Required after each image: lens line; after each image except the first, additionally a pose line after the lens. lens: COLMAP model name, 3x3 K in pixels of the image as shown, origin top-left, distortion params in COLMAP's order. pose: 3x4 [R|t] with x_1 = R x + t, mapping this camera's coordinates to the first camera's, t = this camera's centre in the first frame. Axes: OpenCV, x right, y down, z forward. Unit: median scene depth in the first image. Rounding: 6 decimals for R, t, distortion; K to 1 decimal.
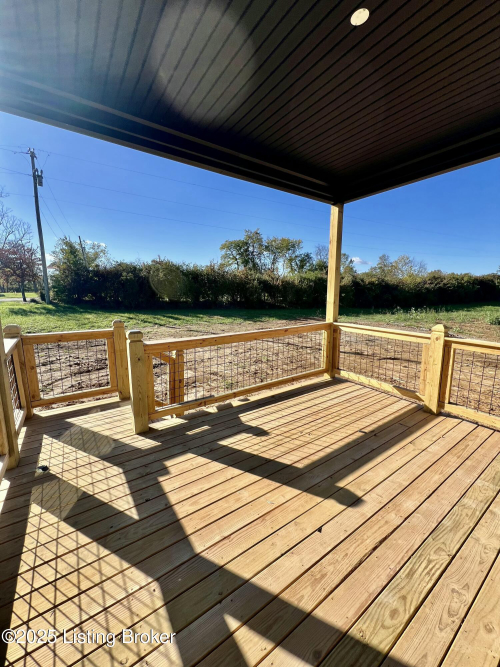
lens RADIAL K [[265.6, 0, 250.8], [0, 265.6, 331.9], [0, 0, 1]] dist [-0.001670, 0.000156]
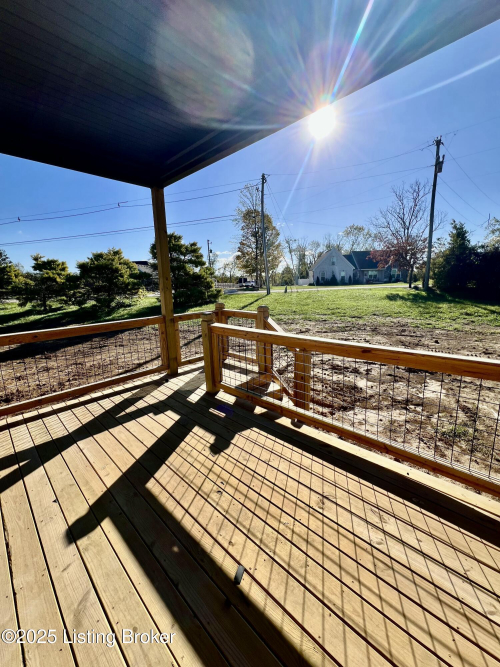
lens RADIAL K [[265.6, 0, 250.8], [0, 265.6, 331.9], [0, 0, 1]] dist [-0.001670, 0.000156]
pose [[0.205266, 0.175376, -0.962865, 0.993454], [-0.128034, 0.980171, 0.151234, -0.155632], [0.970295, 0.092237, 0.223650, 1.074203]]
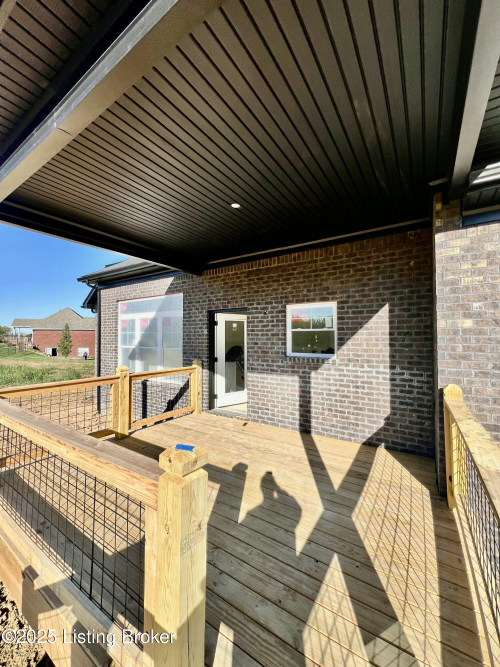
lens RADIAL K [[265.6, 0, 250.8], [0, 265.6, 331.9], [0, 0, 1]] dist [-0.001670, 0.000156]
pose [[-0.377988, 0.019670, 0.925602, -0.994296], [0.137645, 0.989857, 0.035175, -0.205828], [-0.915521, 0.140700, -0.376861, 1.211156]]
